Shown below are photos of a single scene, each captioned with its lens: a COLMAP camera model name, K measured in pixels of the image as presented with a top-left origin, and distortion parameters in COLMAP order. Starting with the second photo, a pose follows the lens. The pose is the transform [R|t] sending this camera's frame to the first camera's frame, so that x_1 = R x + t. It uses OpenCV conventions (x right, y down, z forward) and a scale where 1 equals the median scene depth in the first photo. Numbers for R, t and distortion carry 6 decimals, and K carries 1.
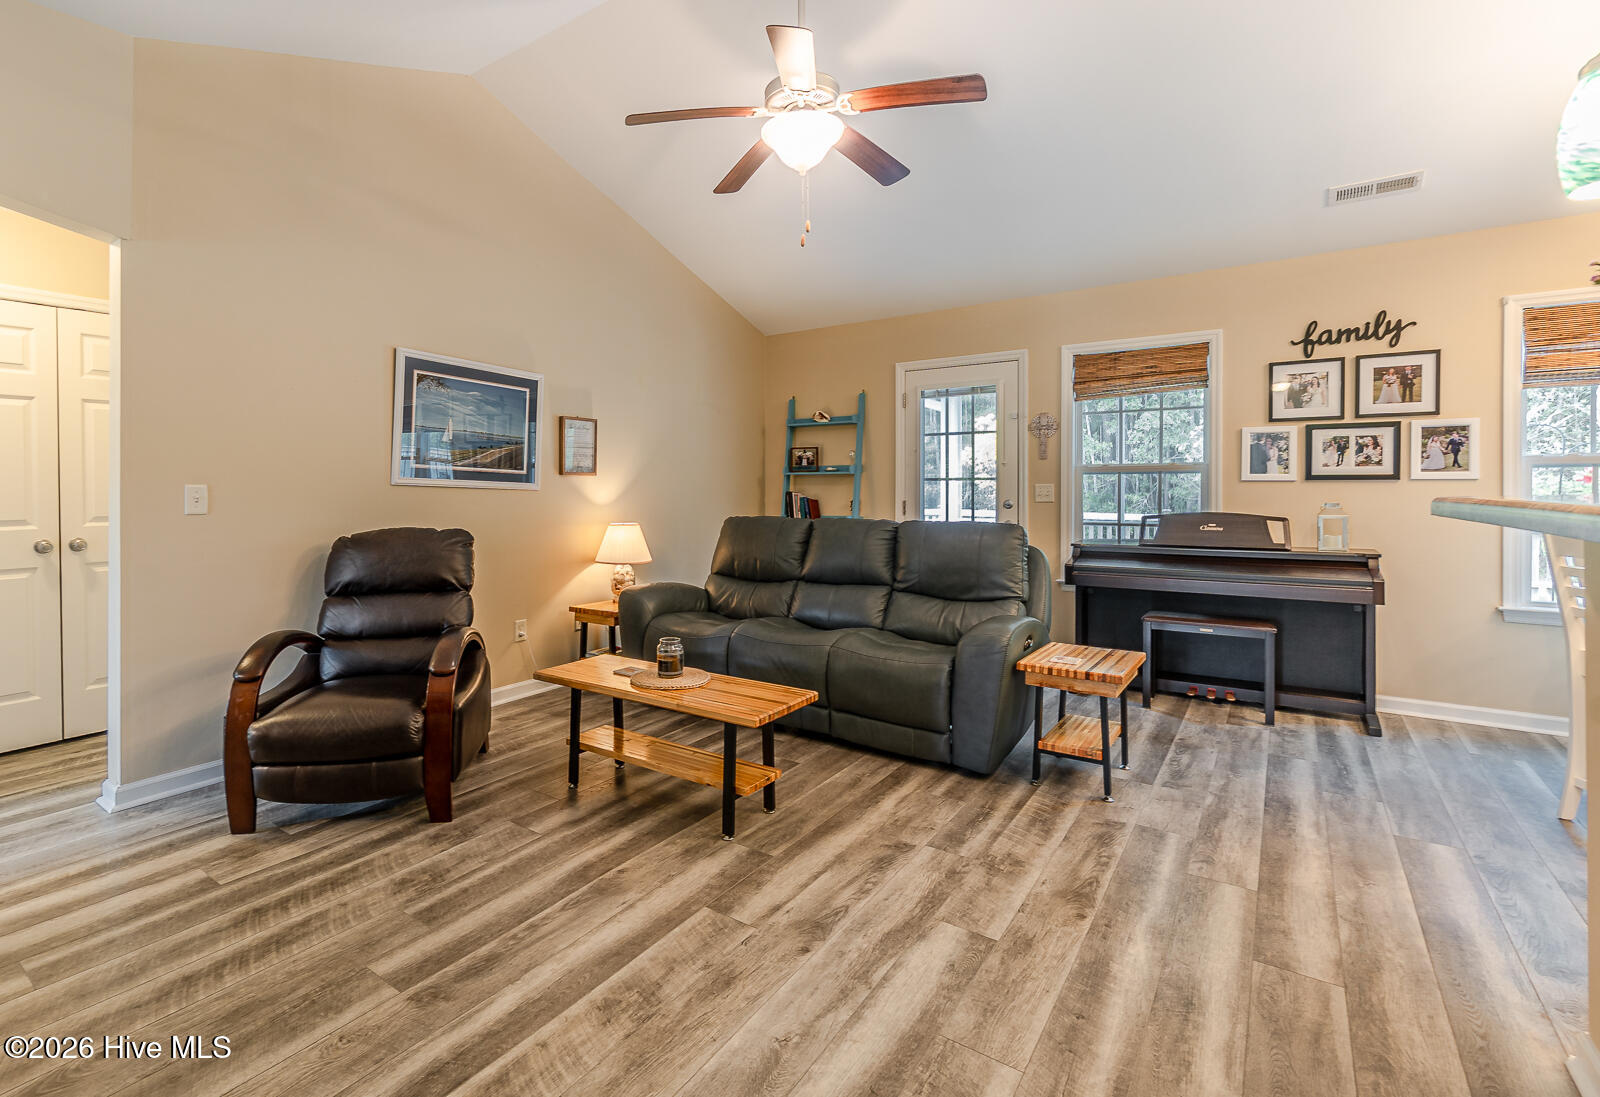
lens RADIAL K [[721.4, 0, 735.7], [0, 721.4, 497.1], [0, 0, 1]] dist [-0.017108, -0.000048]
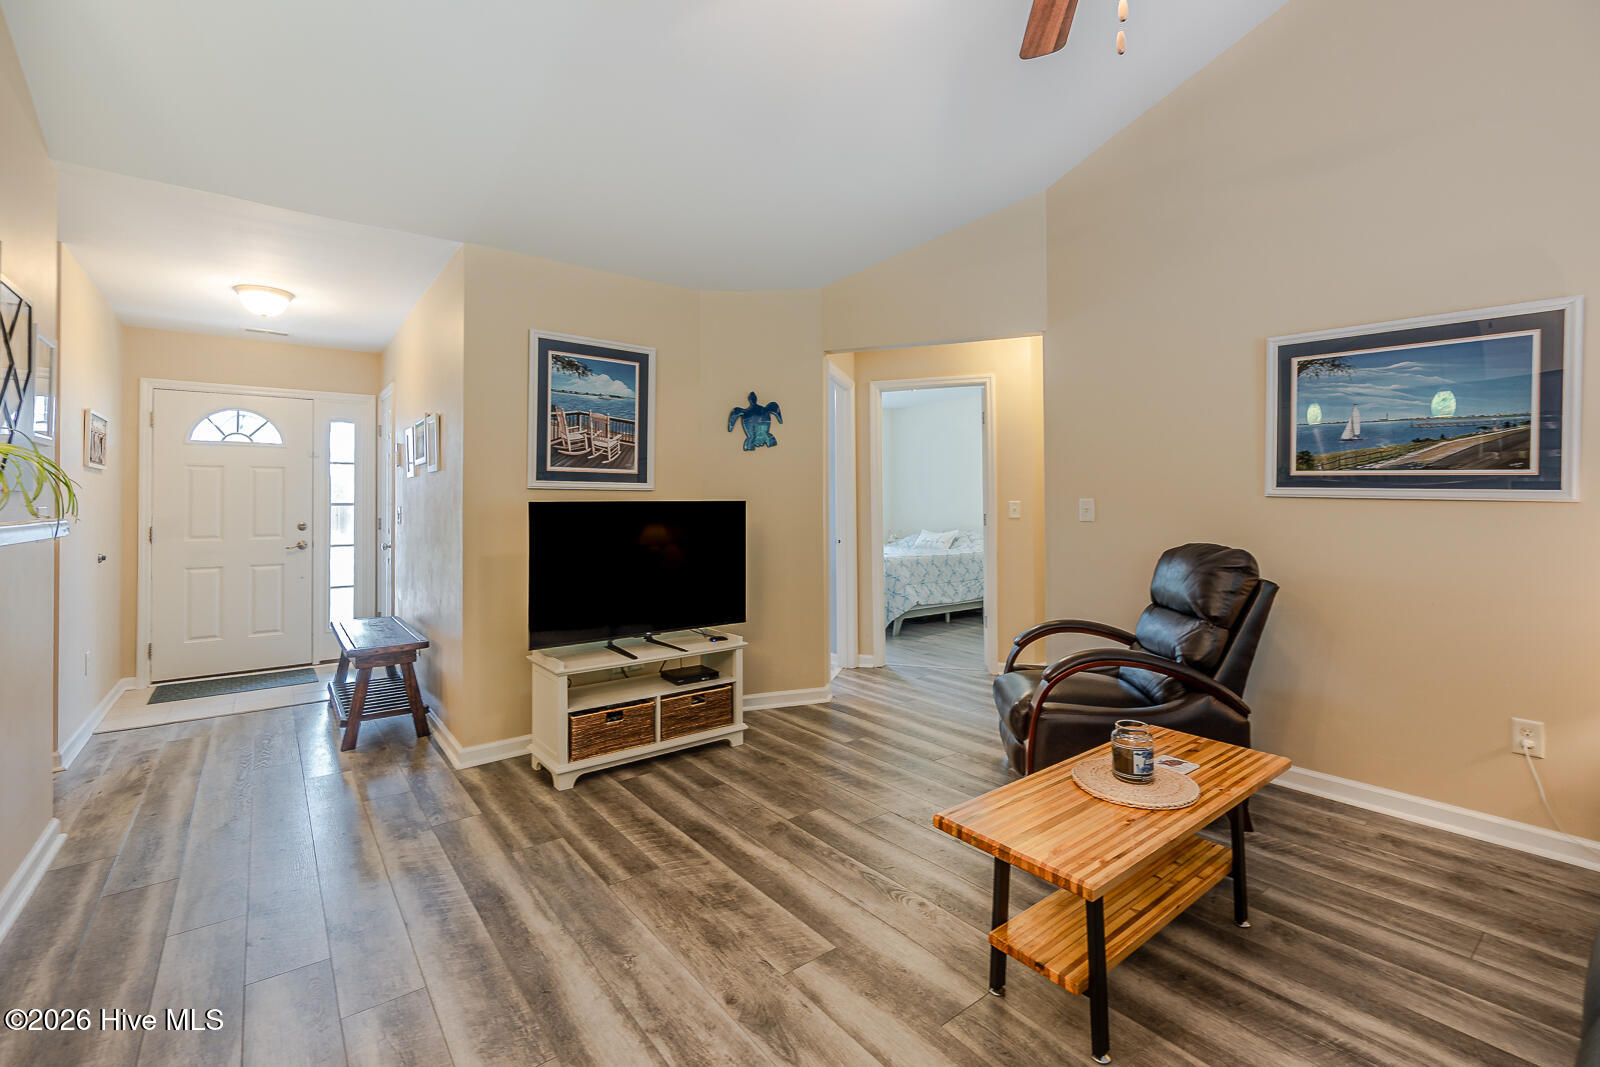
lens RADIAL K [[699.7, 0, 802.5], [0, 699.7, 503.9], [0, 0, 1]] dist [-0.001986, 0.000865]
pose [[-0.253394, 0.007903, -0.967331, 0.898234], [-0.009493, 0.999898, 0.010656, -0.022440], [0.967317, 0.011883, -0.253293, 1.245310]]
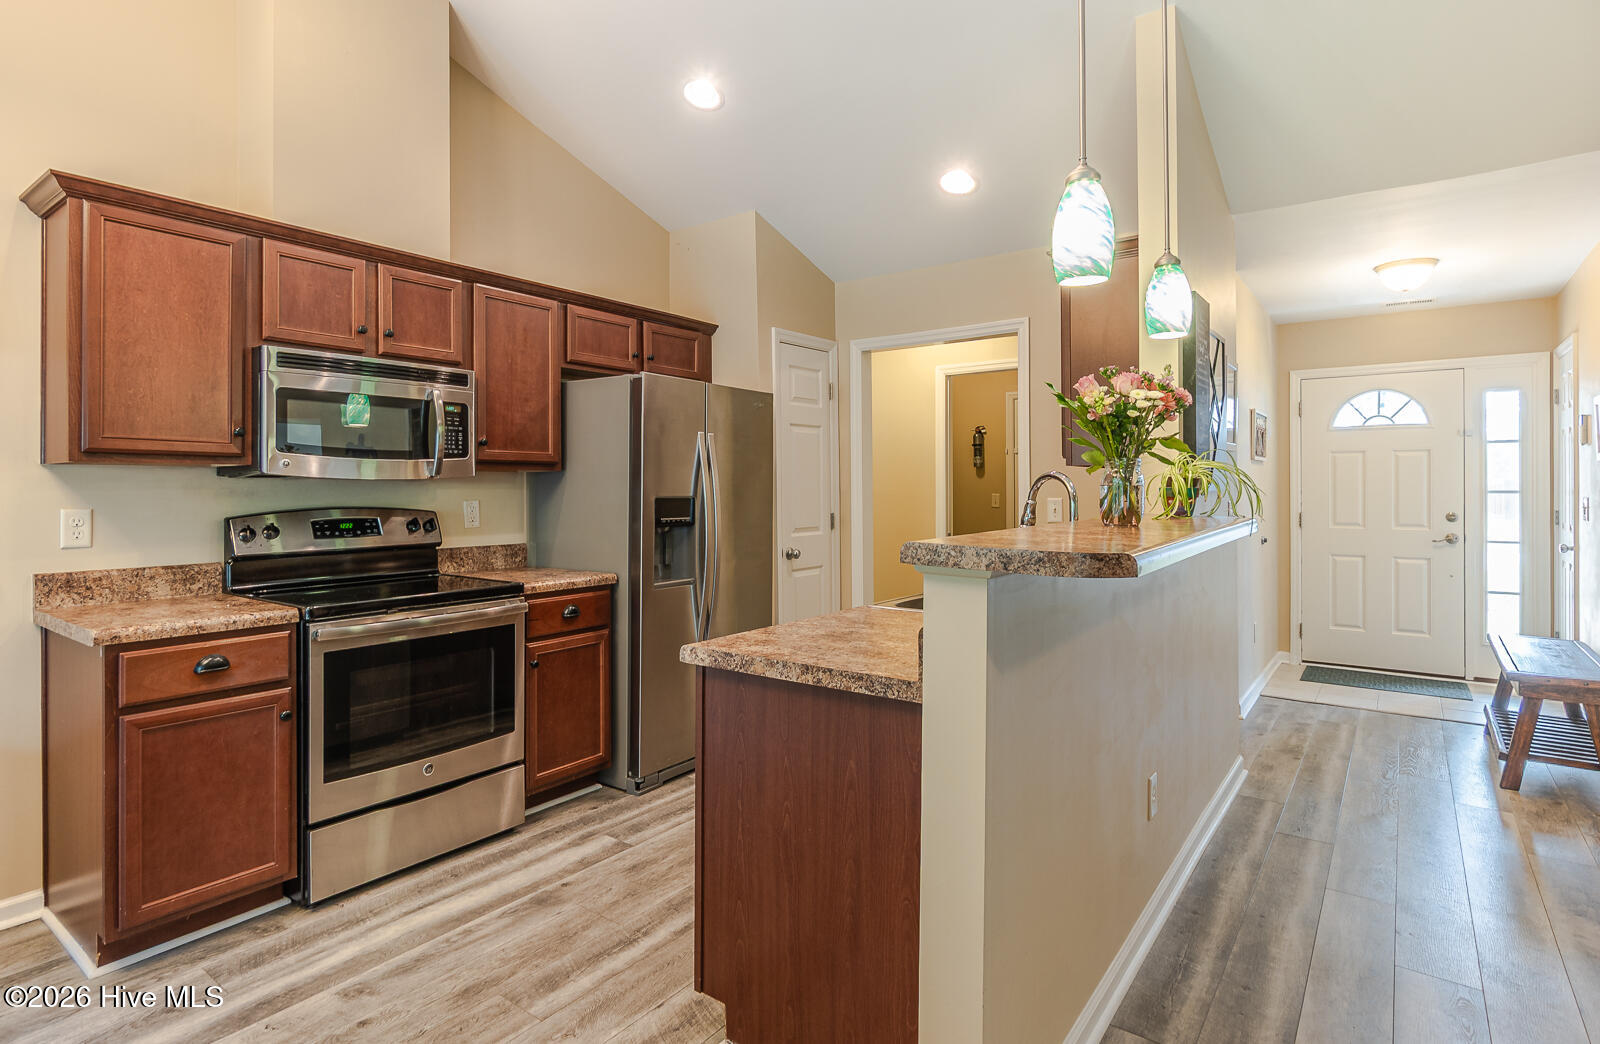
lens RADIAL K [[812.3, 0, 788.7], [0, 812.3, 480.5], [0, 0, 1]] dist [-0.000312, -0.000329]
pose [[-0.999893, 0.012354, -0.007810, 1.025667], [0.012291, 0.999892, 0.008056, -0.061851], [0.007909, 0.007959, -0.999937, 1.405704]]
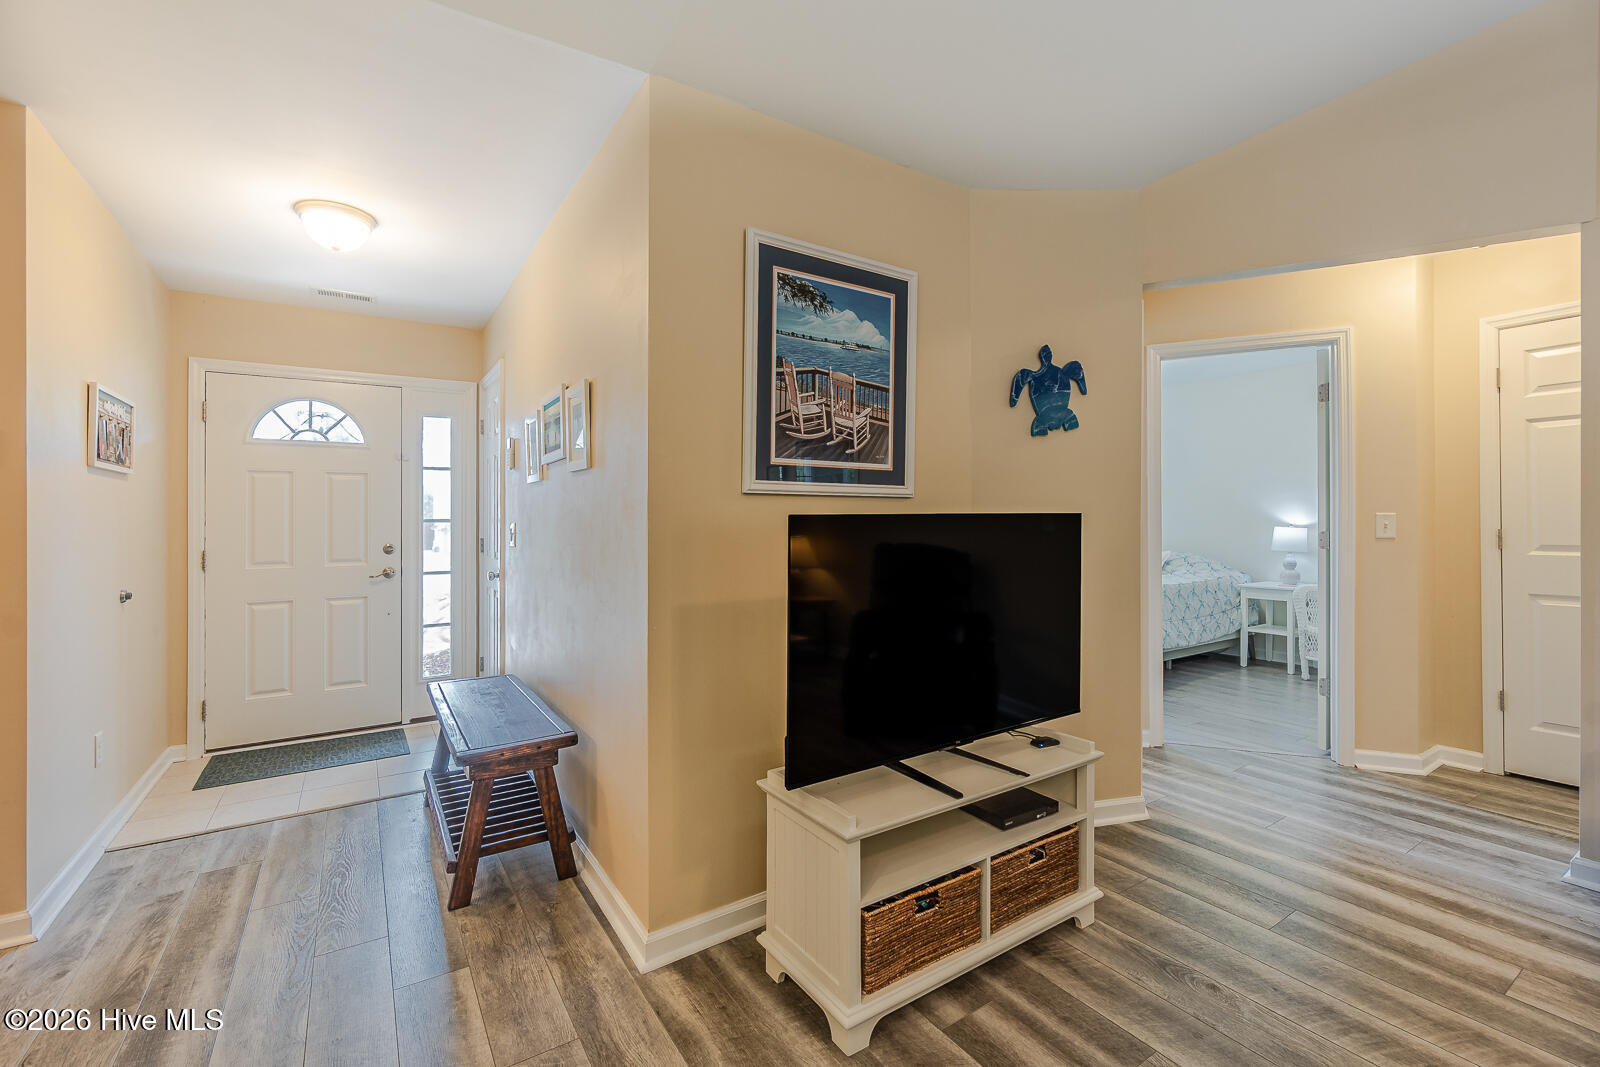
lens RADIAL K [[699.7, 0, 806.6], [0, 699.7, 519.1], [0, 0, 1]] dist [-0.001986, 0.000865]
pose [[-0.332119, 0.008539, -0.943199, 0.351986], [-0.005395, 0.999925, 0.010952, -0.009133], [0.943222, 0.008726, -0.332048, 0.587547]]
